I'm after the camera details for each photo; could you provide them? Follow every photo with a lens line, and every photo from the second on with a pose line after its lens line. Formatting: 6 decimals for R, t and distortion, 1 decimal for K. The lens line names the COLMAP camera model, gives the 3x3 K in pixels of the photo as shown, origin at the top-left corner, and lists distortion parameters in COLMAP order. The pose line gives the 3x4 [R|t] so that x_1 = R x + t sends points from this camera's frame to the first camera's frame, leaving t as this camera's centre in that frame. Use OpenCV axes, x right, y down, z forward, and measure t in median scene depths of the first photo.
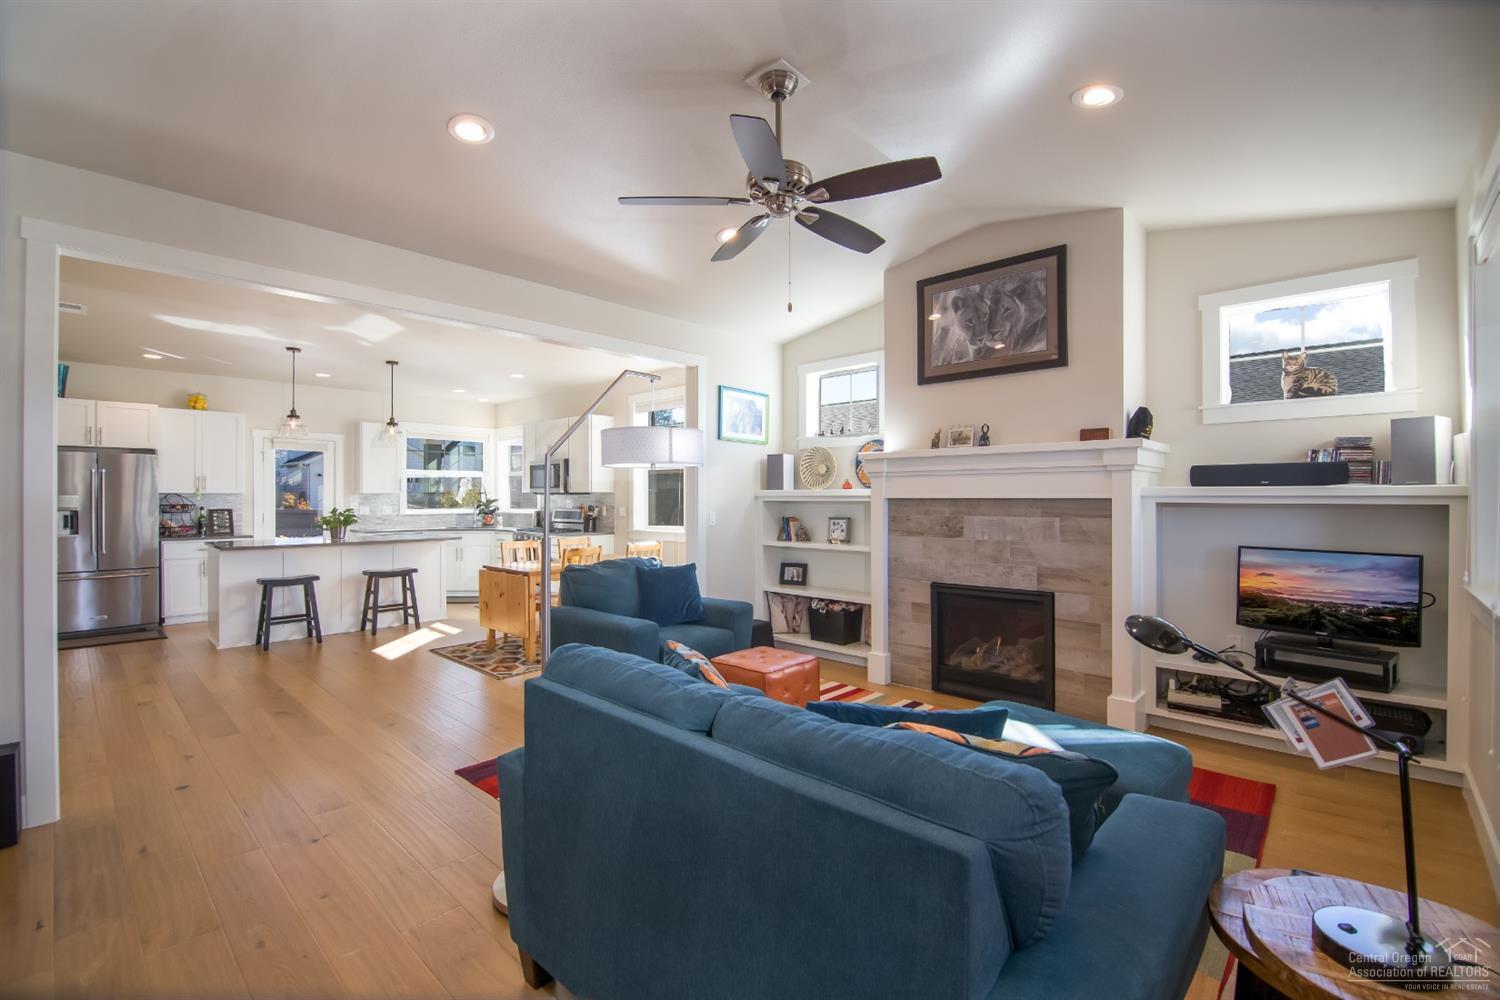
lens RADIAL K [[657.5, 0, 756.2], [0, 657.5, 498.8], [0, 0, 1]] dist [-0.013947, -0.000513]
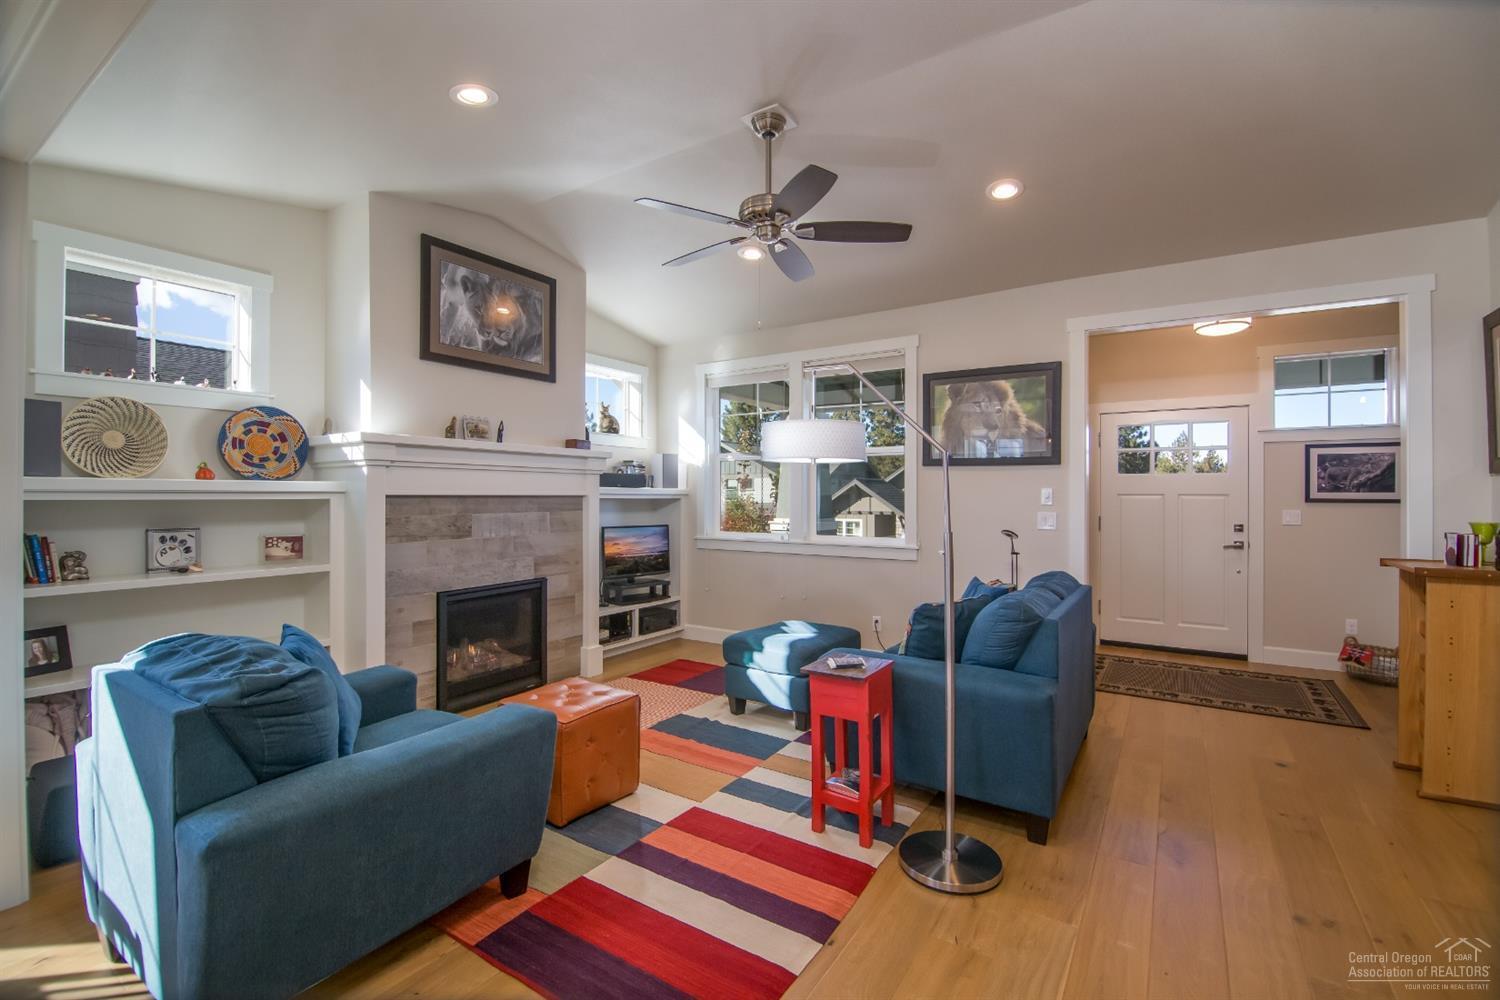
lens RADIAL K [[657.5, 0, 751.8], [0, 657.5, 495.8], [0, 0, 1]] dist [-0.013947, -0.000513]
pose [[-0.179075, 0.000174, 0.983835, -0.684278], [-0.000162, 1.000000, -0.000206, 0.000543], [-0.983835, -0.000196, -0.179075, 0.786536]]
